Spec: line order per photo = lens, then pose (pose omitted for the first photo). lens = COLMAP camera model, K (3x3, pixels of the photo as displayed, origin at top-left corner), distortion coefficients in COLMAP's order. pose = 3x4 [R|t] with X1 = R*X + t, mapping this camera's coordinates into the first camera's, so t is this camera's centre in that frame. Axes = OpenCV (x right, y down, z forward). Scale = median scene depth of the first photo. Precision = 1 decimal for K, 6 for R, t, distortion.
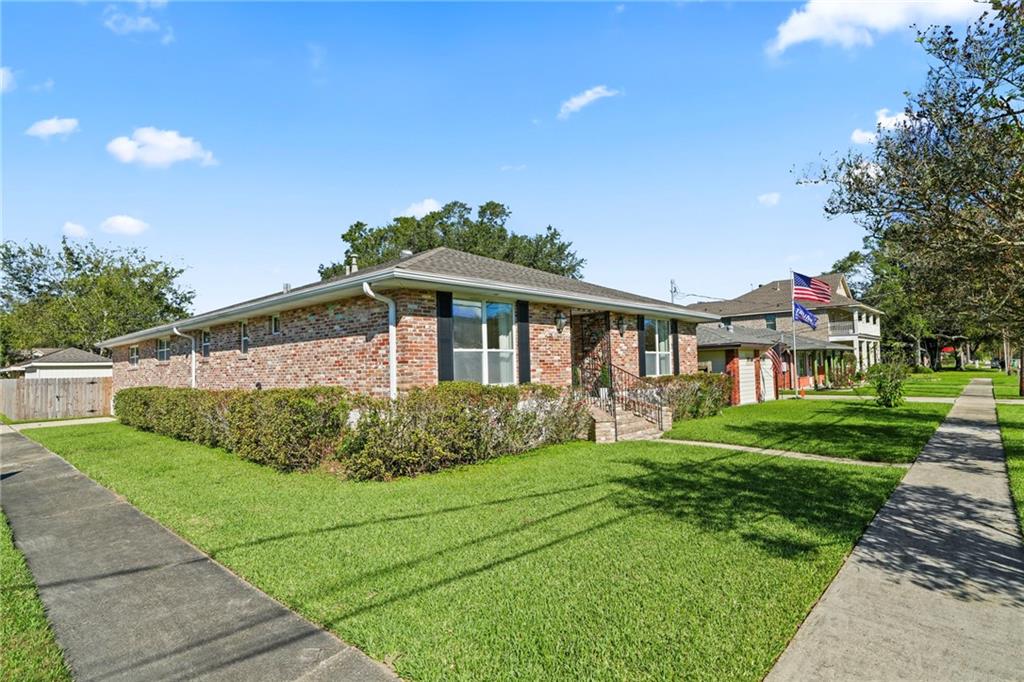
lens RADIAL K [[549.8, 0, 518.1], [0, 549.8, 342.2], [0, 0, 1]] dist [-0.044378, -0.000431]
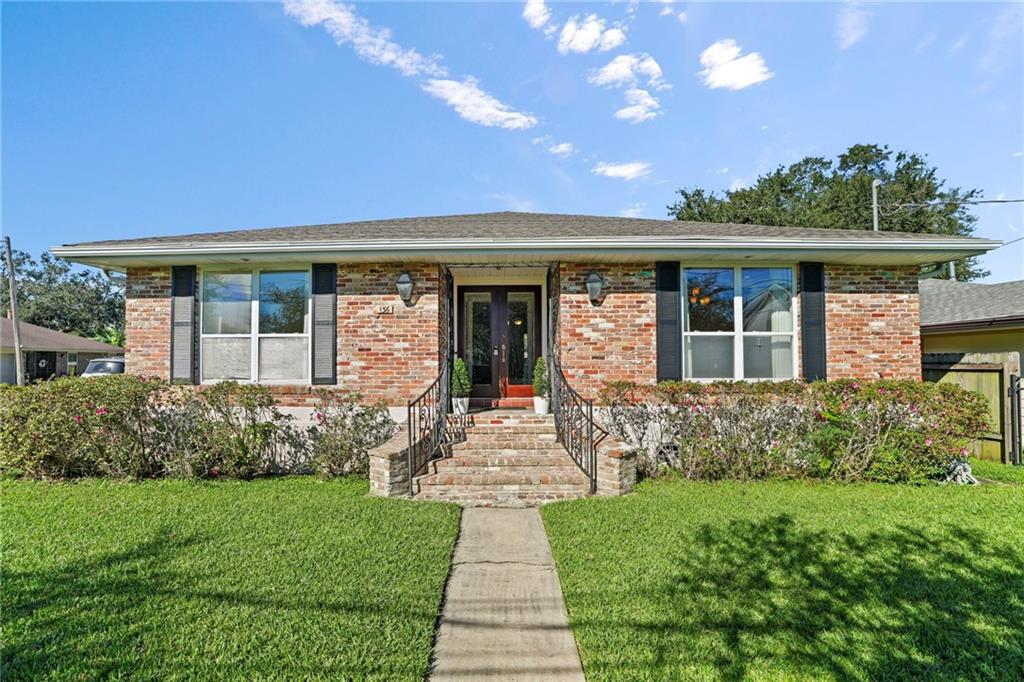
lens RADIAL K [[480.6, 0, 507.2], [0, 480.6, 343.2], [0, 0, 1]] dist [-0.053182, 0.020918]
pose [[0.657093, -0.003160, -0.753803, 0.559395], [0.026212, 0.999482, 0.018660, 0.018714], [0.753354, -0.032020, 0.656836, 0.702416]]
